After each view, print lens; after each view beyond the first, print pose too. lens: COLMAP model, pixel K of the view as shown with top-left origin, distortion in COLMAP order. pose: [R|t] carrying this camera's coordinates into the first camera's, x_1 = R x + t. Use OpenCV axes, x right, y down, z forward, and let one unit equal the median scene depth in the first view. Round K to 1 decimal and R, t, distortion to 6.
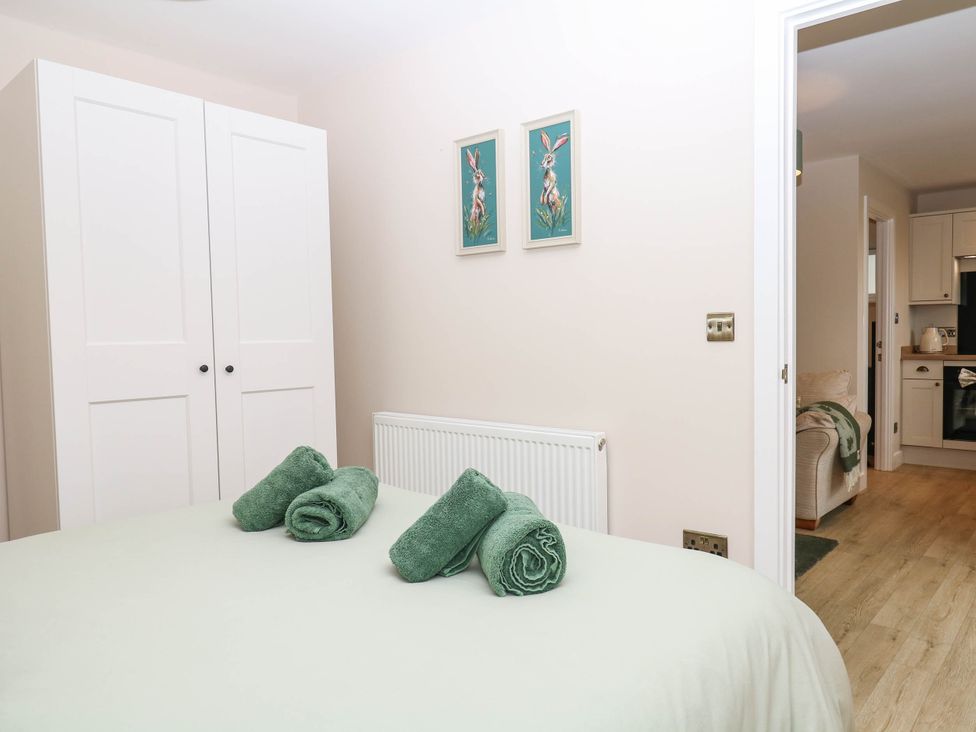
lens RADIAL K [[694.3, 0, 552.4], [0, 694.3, 366.7], [0, 0, 1]] dist [0.004414, 0.000698]
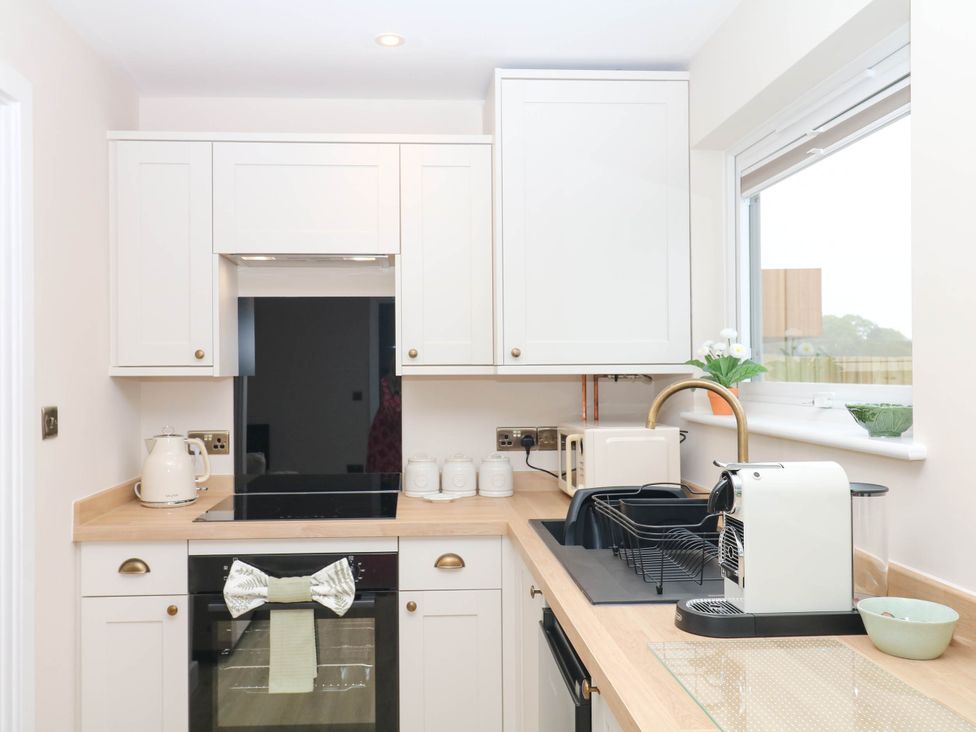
lens RADIAL K [[829.5, 0, 452.7], [0, 829.5, 366.2], [0, 0, 1]] dist [0.027600, 0.002740]
pose [[0.744754, 0.012663, 0.667219, 0.387817], [0.026512, 0.998469, -0.048542, -0.074341], [-0.666813, 0.053841, 0.743278, 0.604328]]
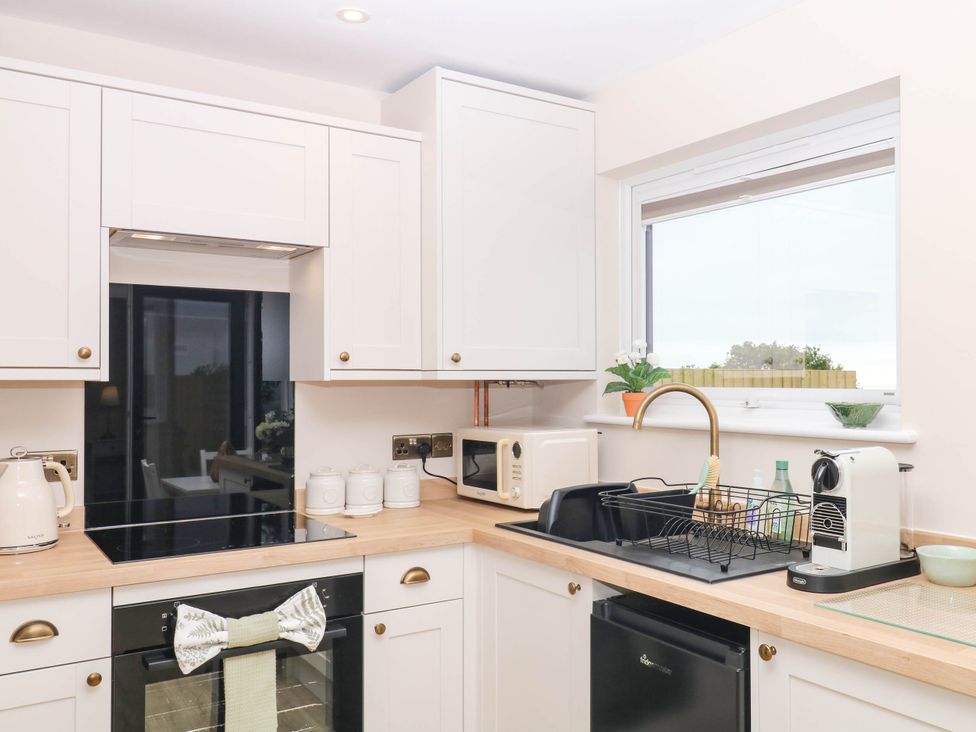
lens RADIAL K [[858.2, 0, 547.9], [0, 858.2, 364.8], [0, 0, 1]] dist [0.010171, 0.007766]
pose [[0.275079, 0.026759, 0.961049, 0.281378], [0.041460, 0.998353, -0.039664, -0.078754], [-0.960527, 0.050756, 0.273517, 0.749405]]
